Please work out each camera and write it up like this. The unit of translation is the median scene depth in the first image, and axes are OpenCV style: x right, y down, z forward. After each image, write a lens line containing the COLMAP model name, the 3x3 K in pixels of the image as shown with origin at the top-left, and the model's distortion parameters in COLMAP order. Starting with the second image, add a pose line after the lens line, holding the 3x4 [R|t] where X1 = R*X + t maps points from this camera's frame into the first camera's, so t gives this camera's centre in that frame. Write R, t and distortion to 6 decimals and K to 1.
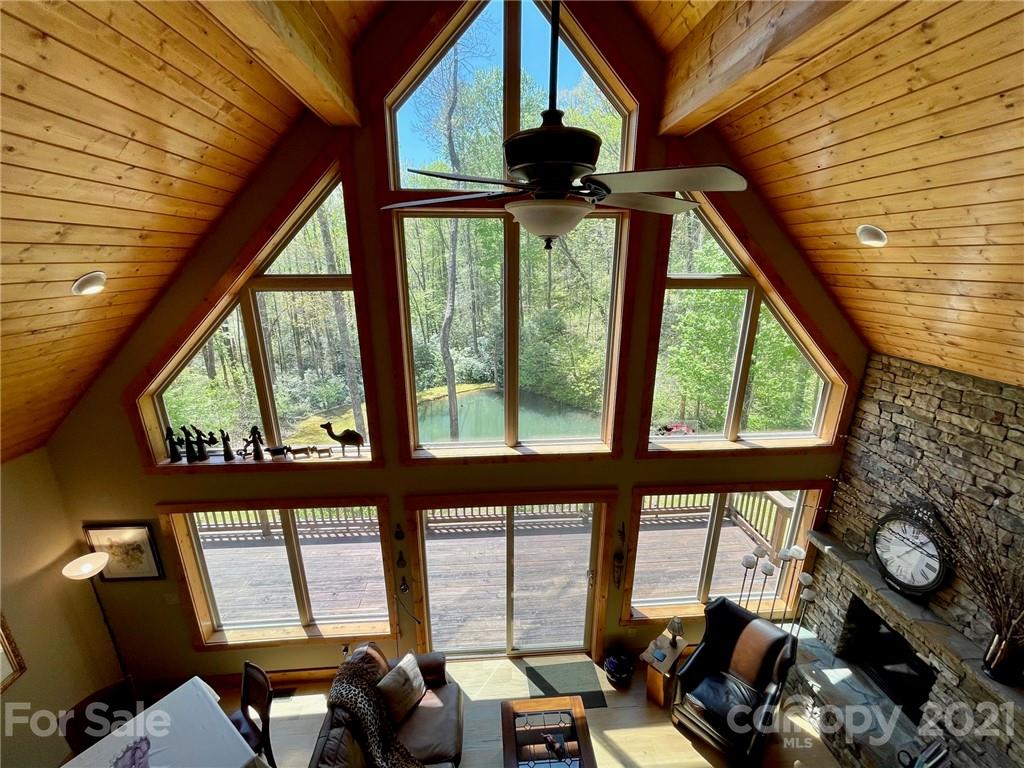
lens RADIAL K [[412.4, 0, 508.3], [0, 412.4, 379.1], [0, 0, 1]] dist [-0.006293, 0.002586]
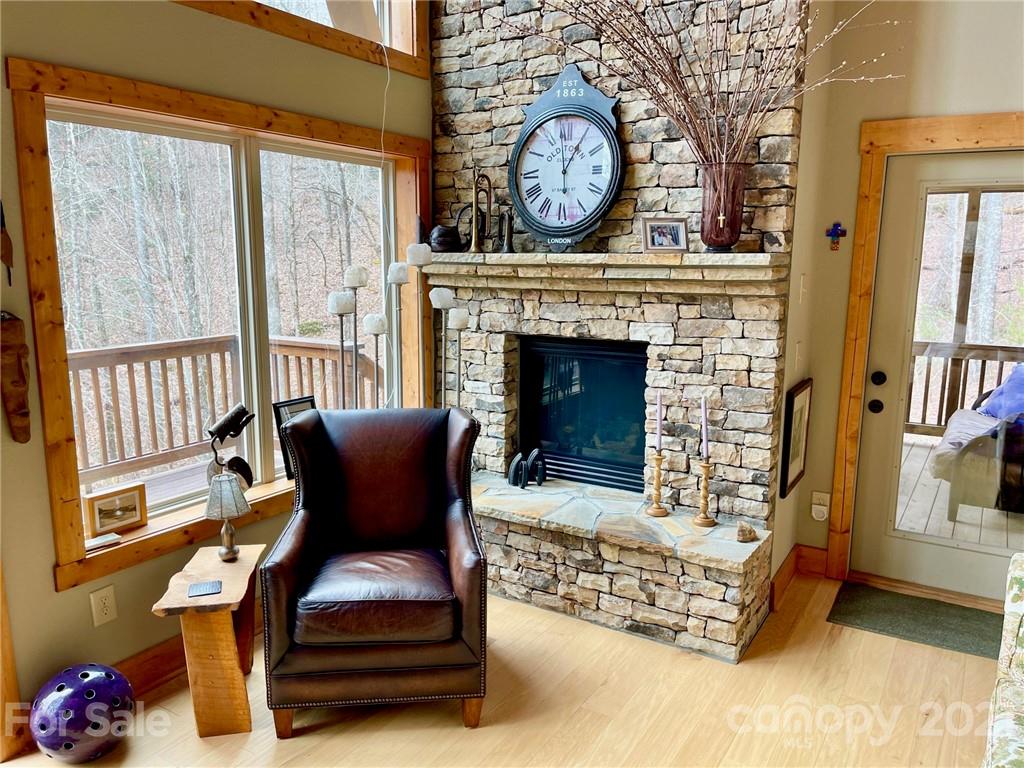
lens RADIAL K [[773.8, 0, 506.3], [0, 773.8, 387.4], [0, 0, 1]] dist [0.053081, -0.052585]
pose [[0.585872, -0.136523, 0.798821, 0.025445], [0.225131, 0.974327, 0.001402, 0.645420], [-0.778505, 0.179018, 0.601567, 0.439974]]
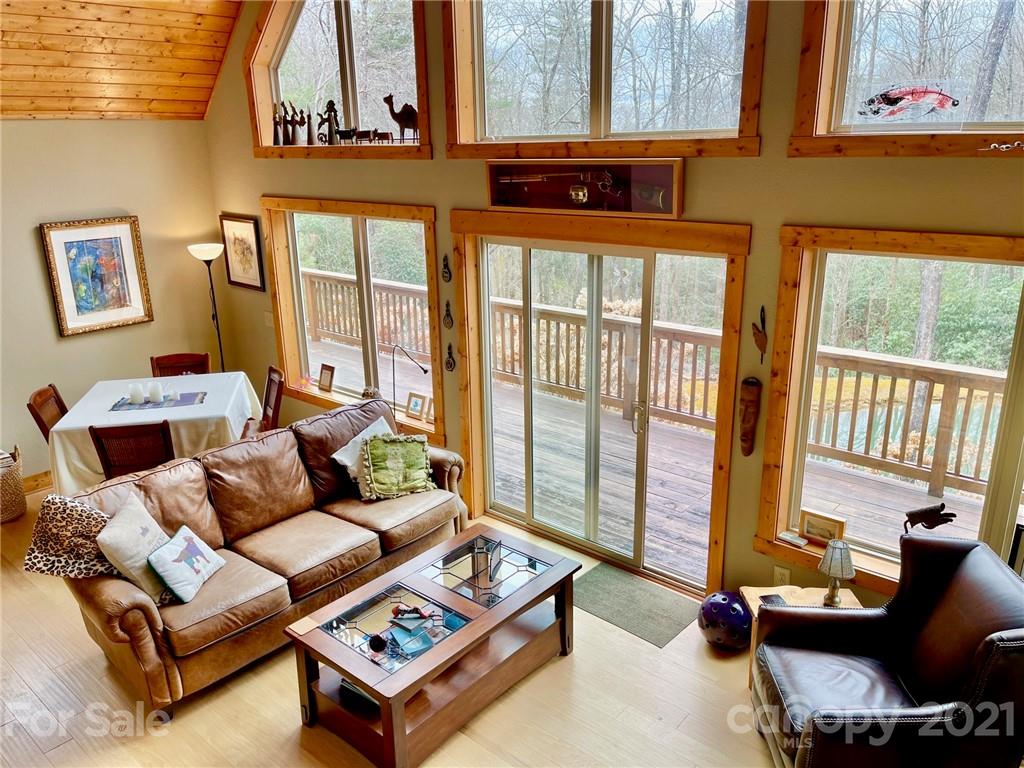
lens RADIAL K [[773.8, 0, 511.4], [0, 773.8, 386.7], [0, 0, 1]] dist [0.053081, -0.052585]
pose [[0.709528, 0.196802, -0.676638, 0.802834], [-0.182999, 0.978726, 0.092772, 0.462905], [0.680501, 0.058000, 0.730448, 0.141182]]
